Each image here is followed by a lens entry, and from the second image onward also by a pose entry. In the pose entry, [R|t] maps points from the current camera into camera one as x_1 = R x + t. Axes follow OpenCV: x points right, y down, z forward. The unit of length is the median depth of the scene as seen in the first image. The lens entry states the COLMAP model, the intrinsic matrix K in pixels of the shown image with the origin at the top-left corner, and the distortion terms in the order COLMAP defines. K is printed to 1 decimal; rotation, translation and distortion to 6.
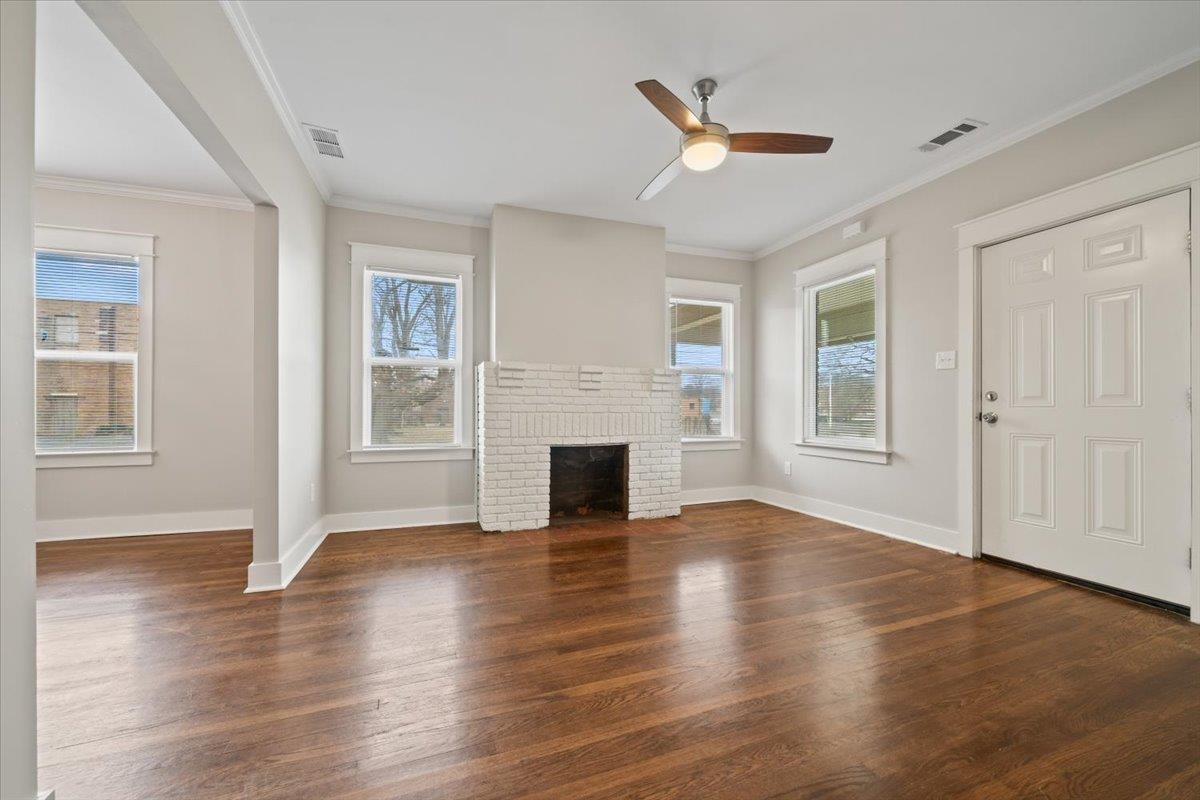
lens RADIAL K [[461.5, 0, 594.7], [0, 461.5, 404.8], [0, 0, 1]] dist [0.001603, 0.000173]
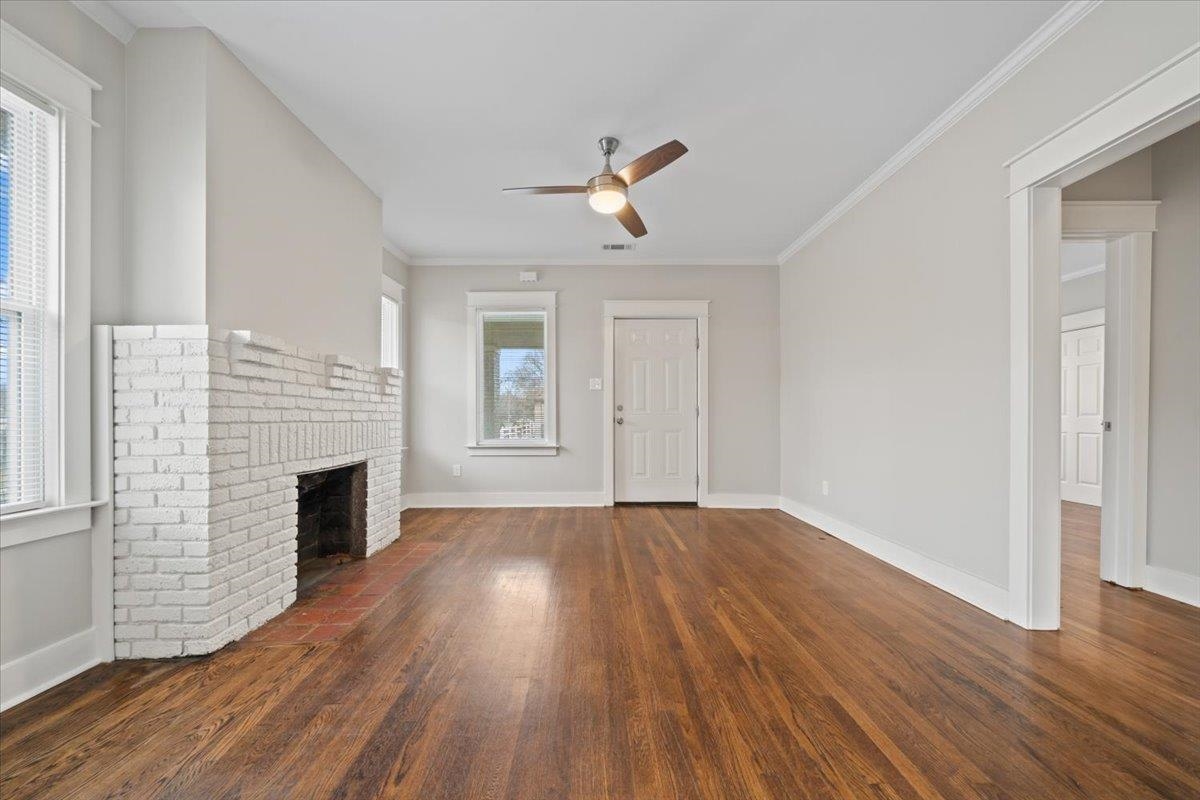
lens RADIAL K [[439.6, 0, 588.2], [0, 439.6, 414.3], [0, 0, 1]] dist [-0.004488, -0.000130]
pose [[0.347836, 0.000224, 0.937556, -0.543083], [-0.007061, 0.999972, 0.002381, 0.001116], [-0.937529, -0.007449, 0.347828, 0.428049]]
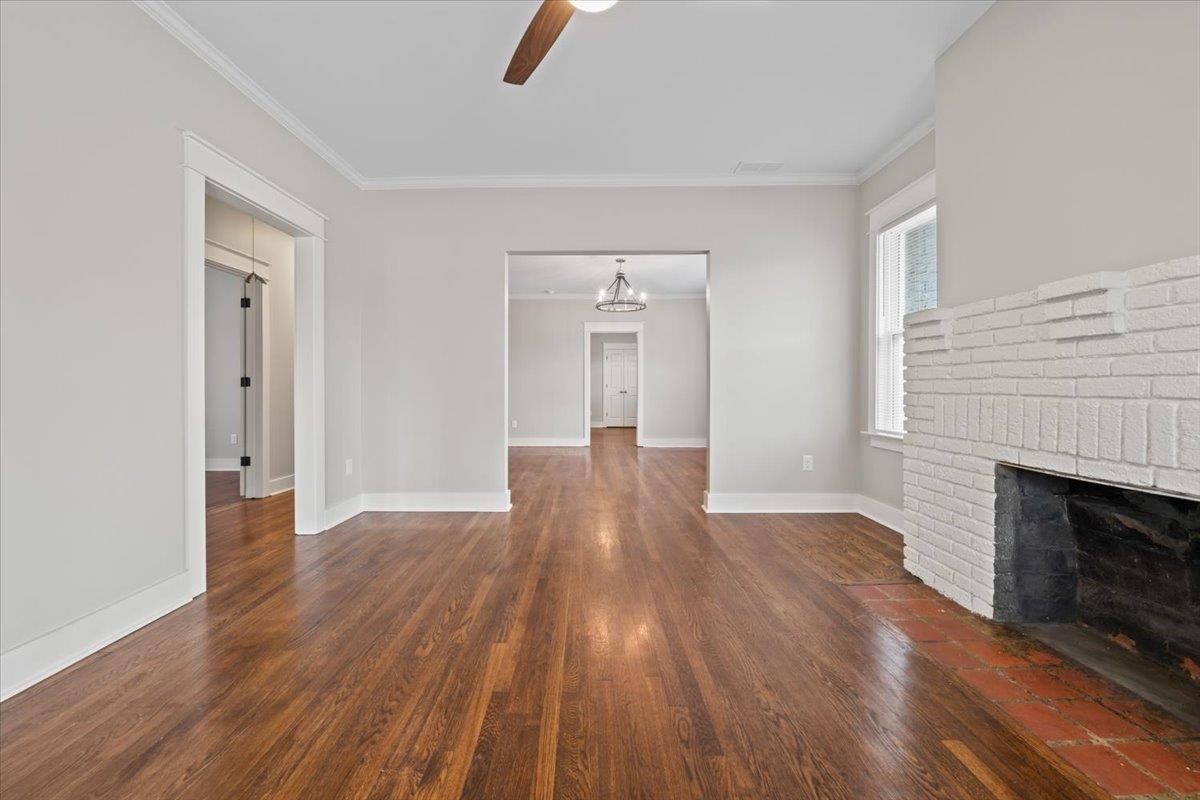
lens RADIAL K [[461.5, 0, 594.7], [0, 461.5, 404.8], [0, 0, 1]] dist [0.001603, 0.000173]
pose [[-0.335858, 0.032330, -0.941358, 0.532924], [0.011534, 0.999477, 0.030211, 0.007102], [0.941842, -0.000711, -0.336055, 0.787435]]
